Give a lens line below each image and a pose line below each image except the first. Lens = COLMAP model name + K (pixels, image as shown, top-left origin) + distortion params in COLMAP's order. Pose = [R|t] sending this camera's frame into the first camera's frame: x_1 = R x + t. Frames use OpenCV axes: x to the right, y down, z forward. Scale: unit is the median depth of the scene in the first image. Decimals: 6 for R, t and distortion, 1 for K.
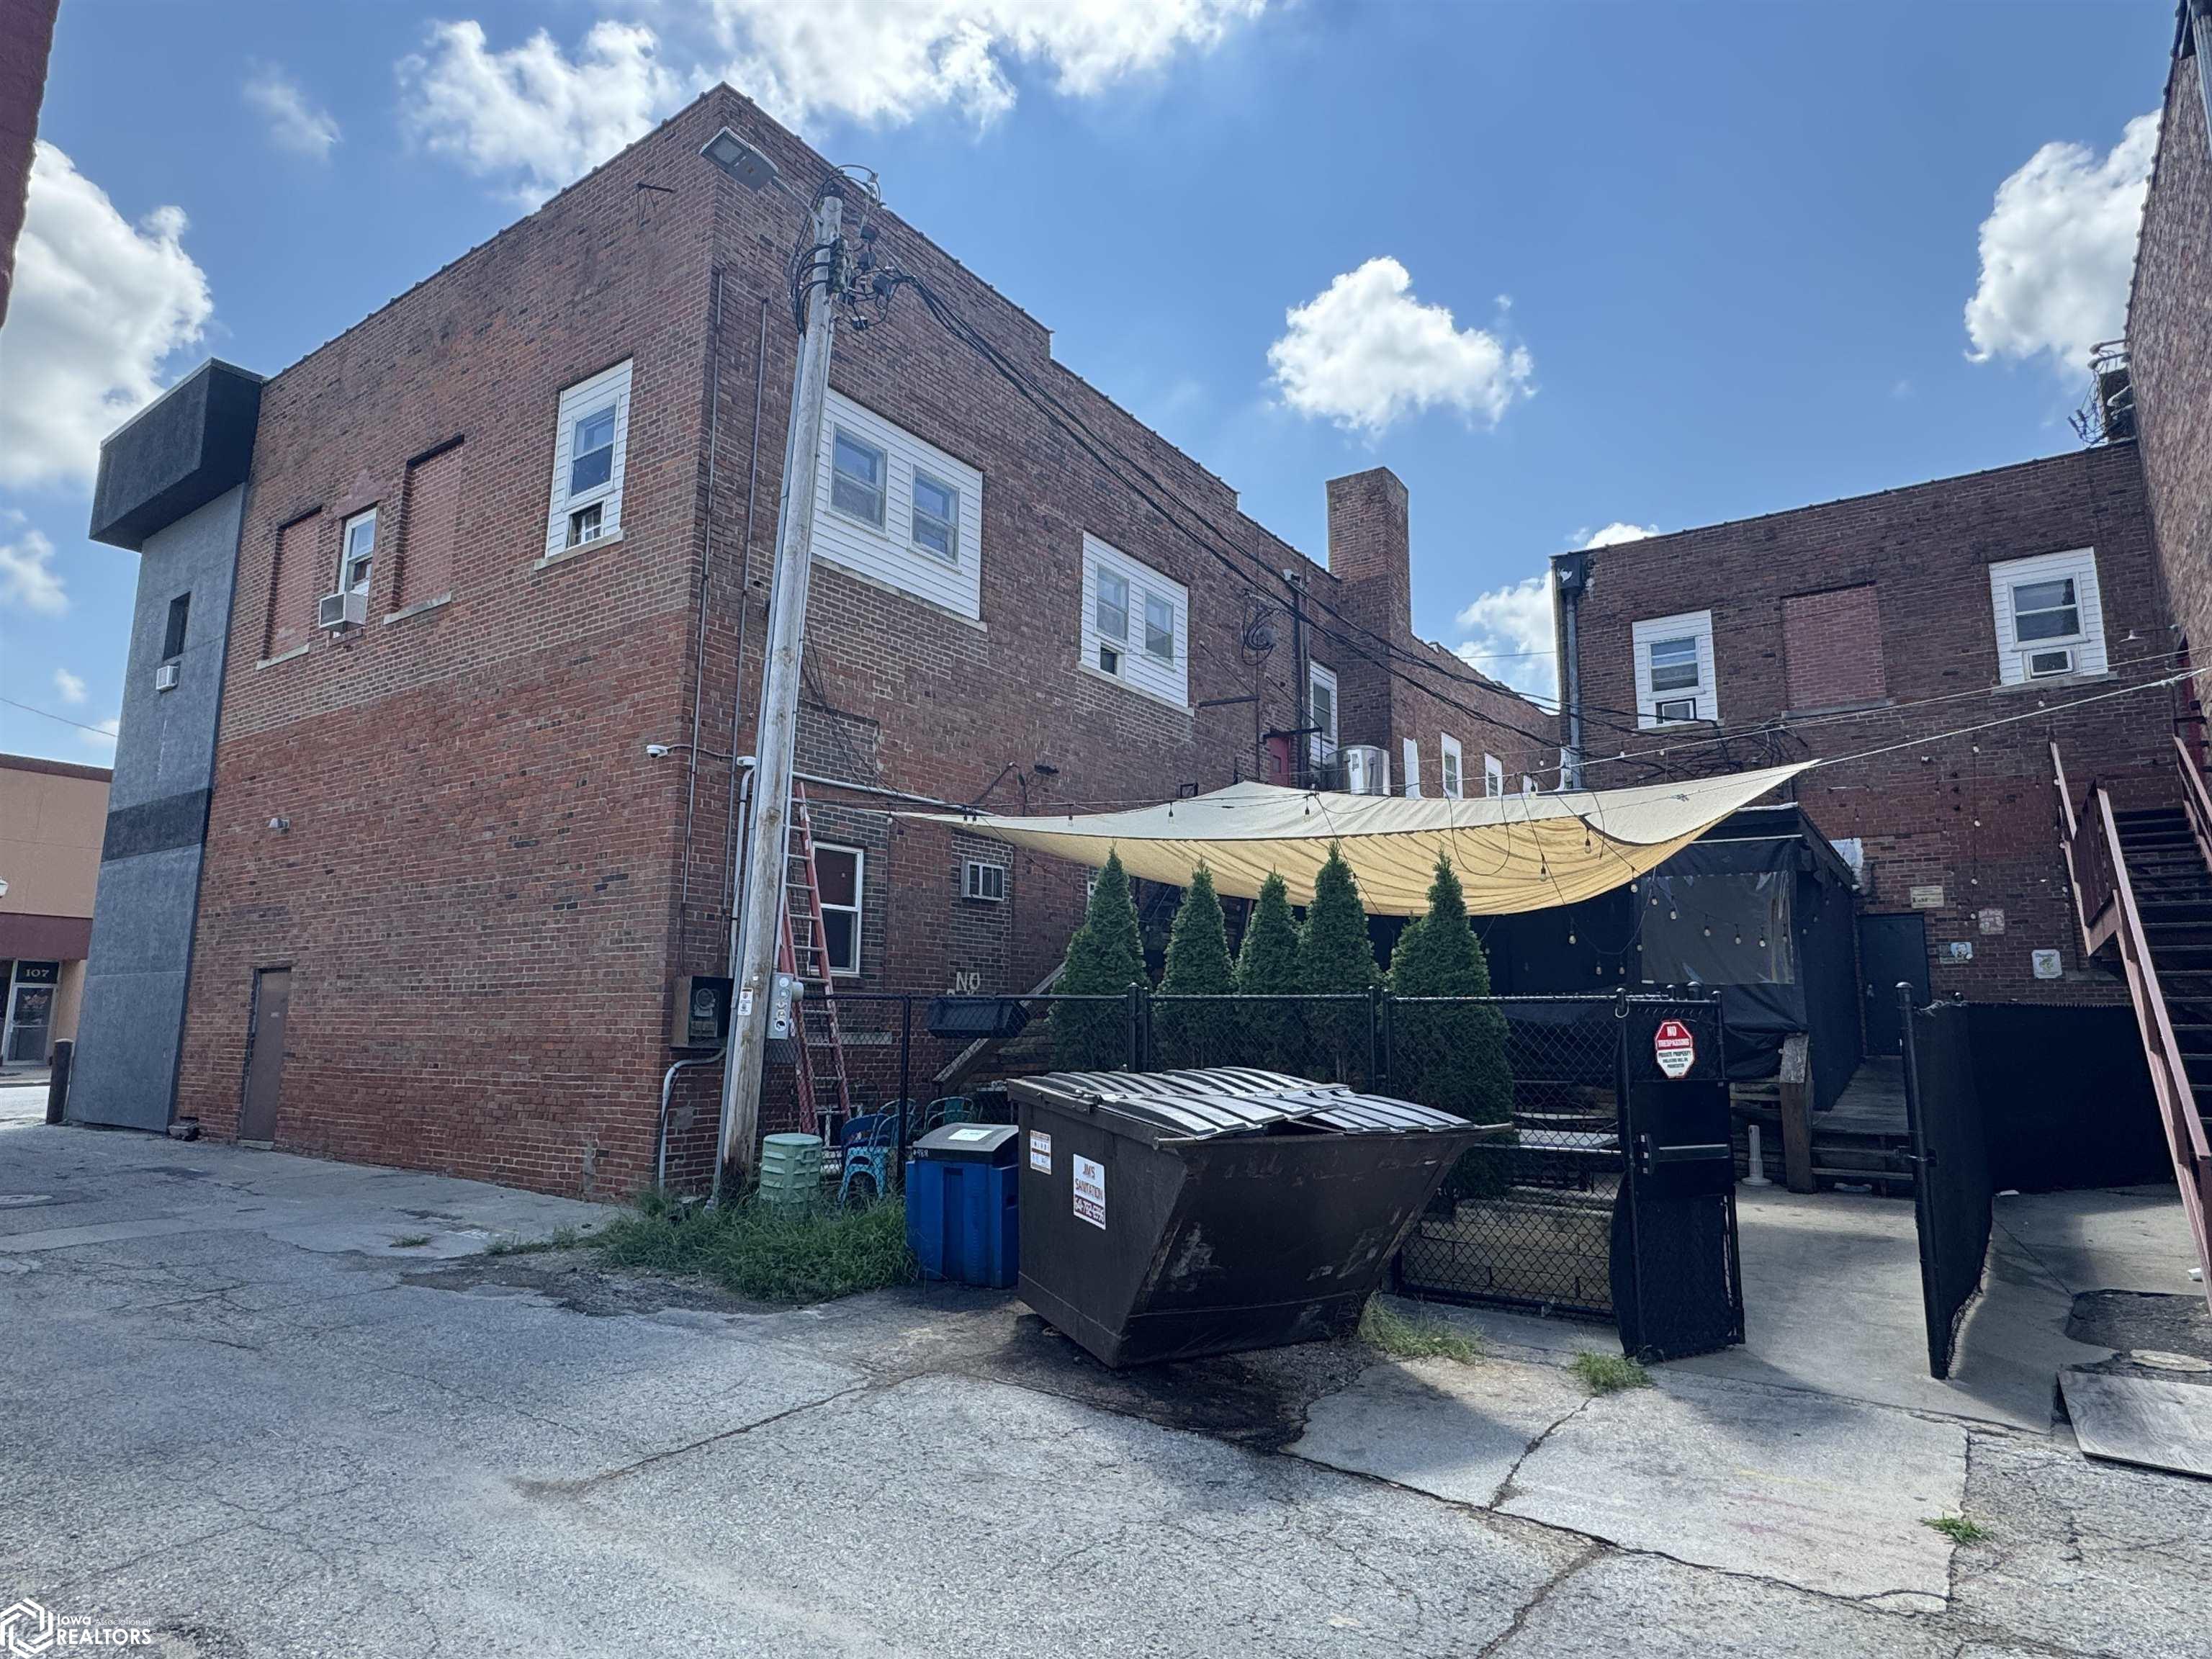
lens RADIAL K [[1235.9, 0, 1106.0], [0, 1235.9, 829.5], [0, 0, 1]] dist [0.002059, 0.001241]
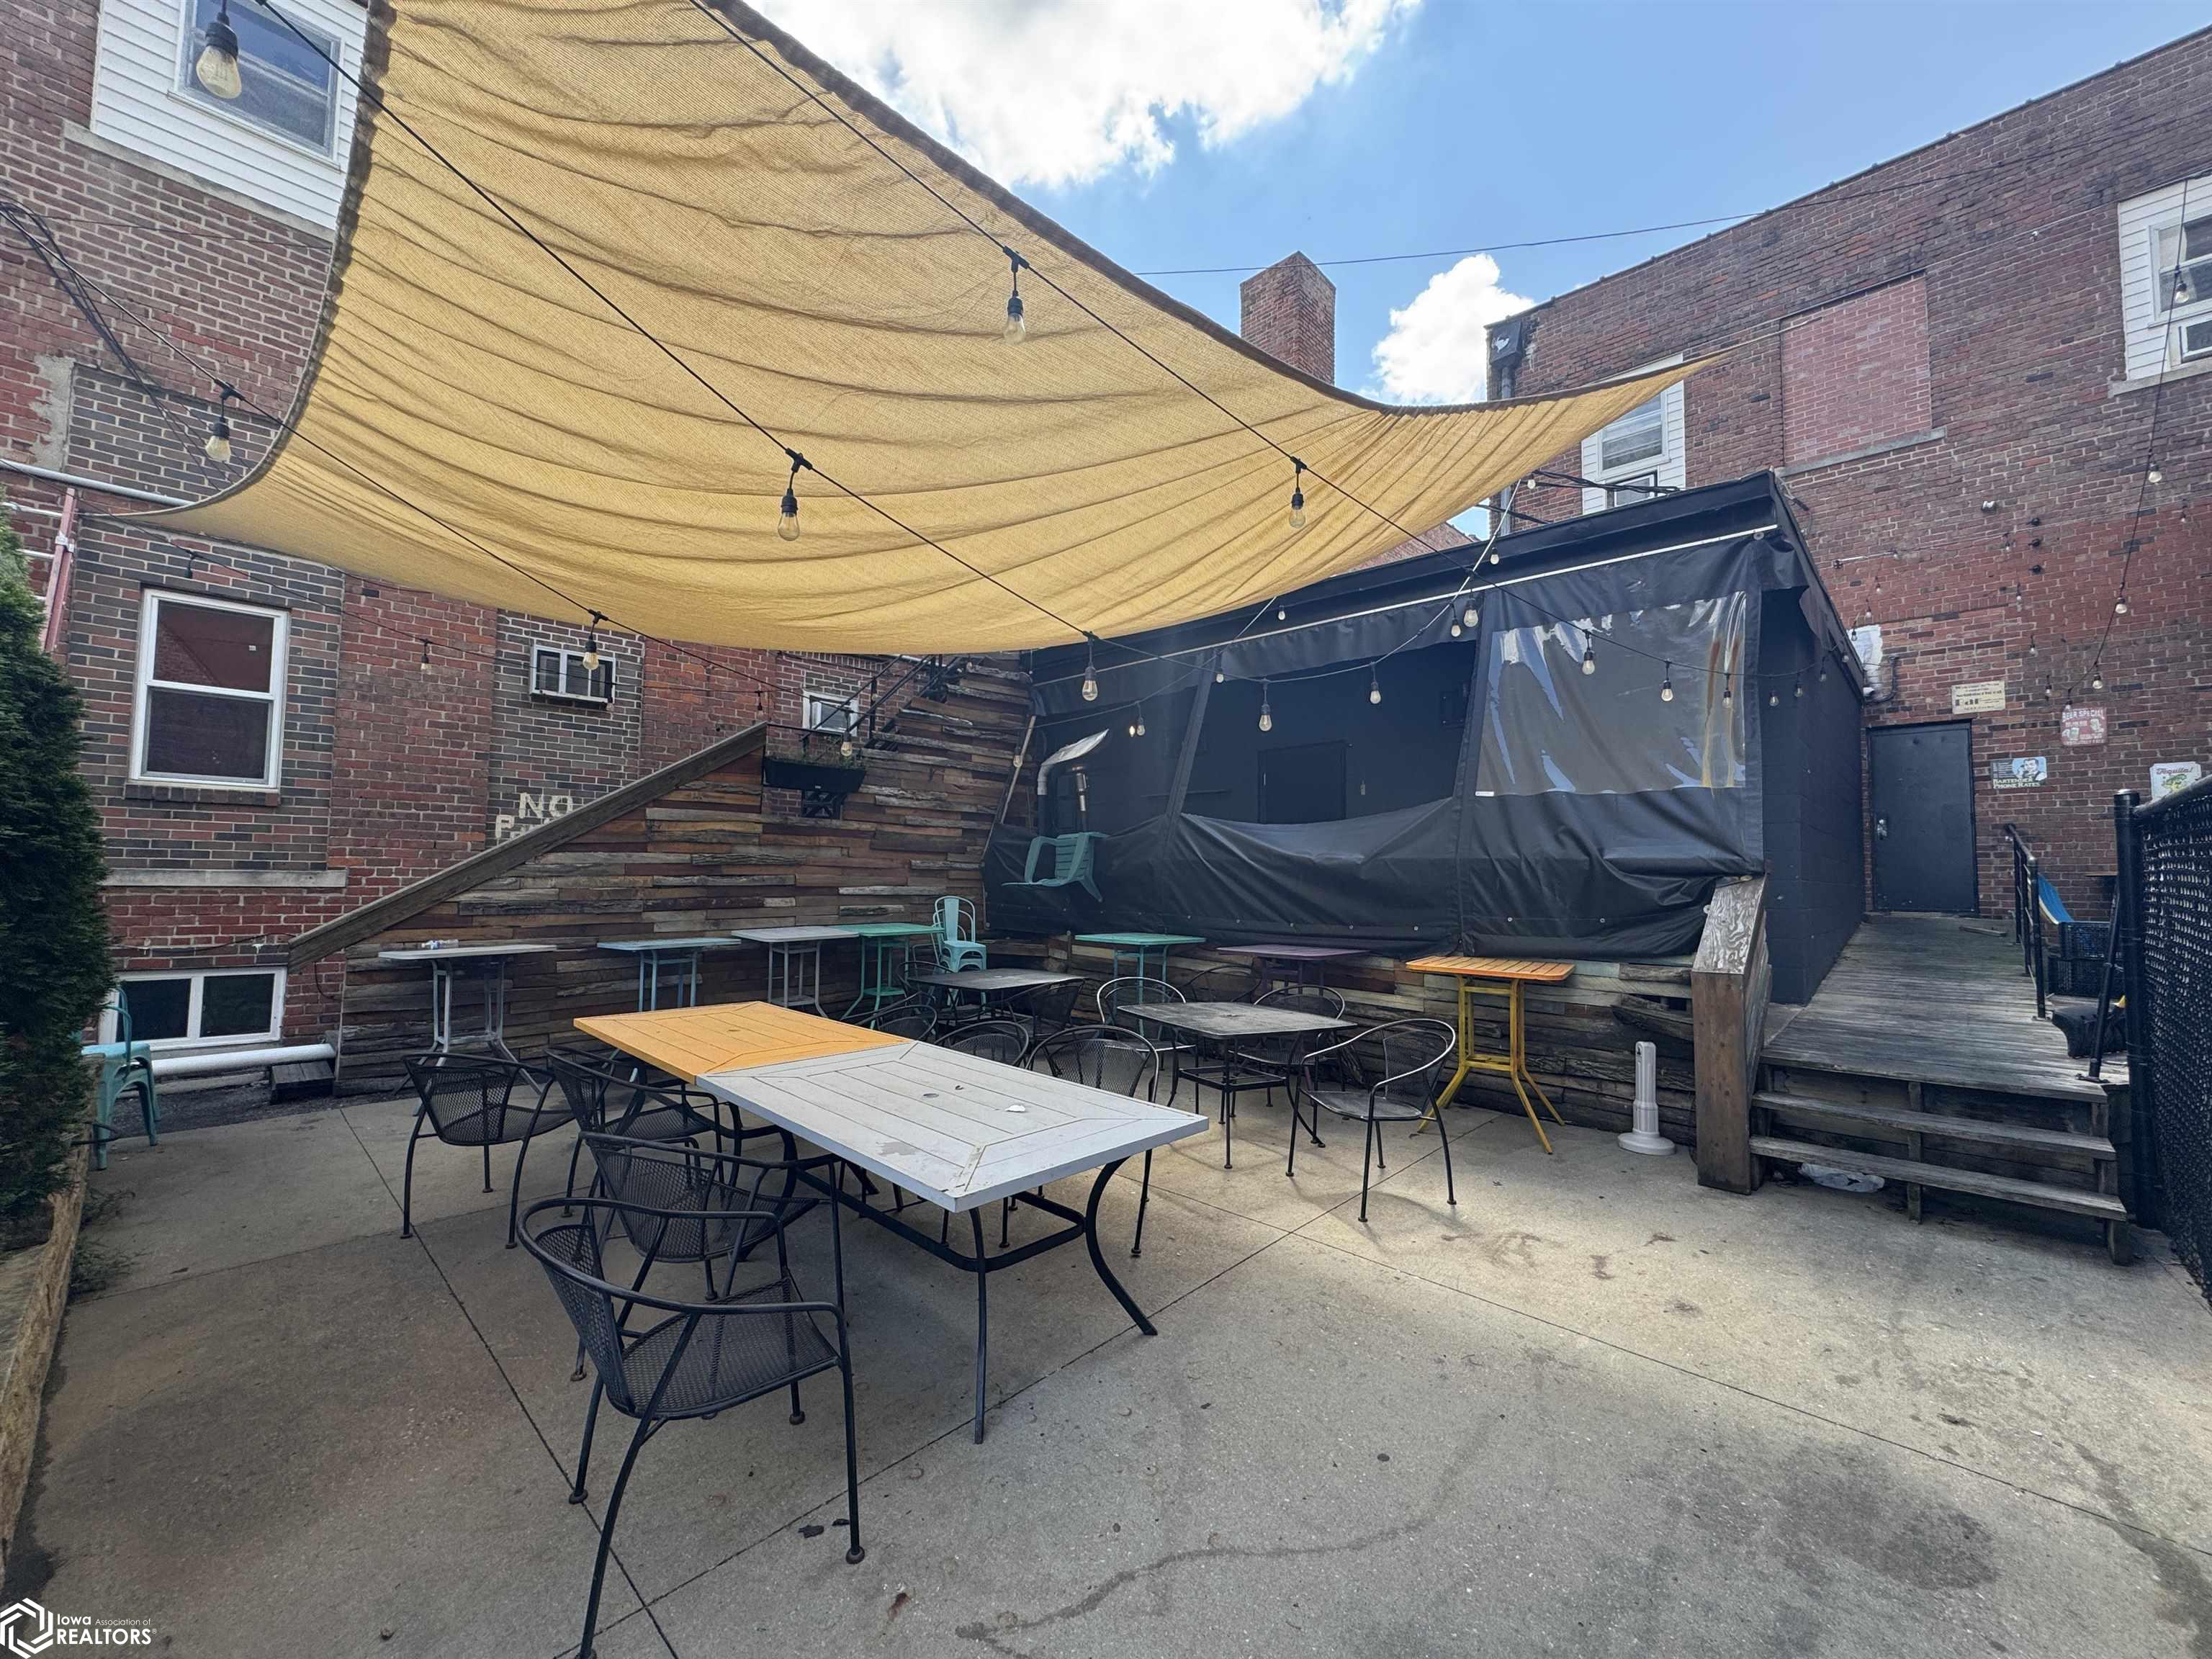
lens RADIAL K [[874.5, 0, 1106.0], [0, 874.5, 829.5], [0, 0, 1]] dist [-0.002024, -0.000130]
pose [[0.986543, -0.004158, -0.163449, 0.242148], [0.020619, 0.994860, 0.099143, 0.070236], [0.162196, -0.101179, 0.981558, 0.407060]]
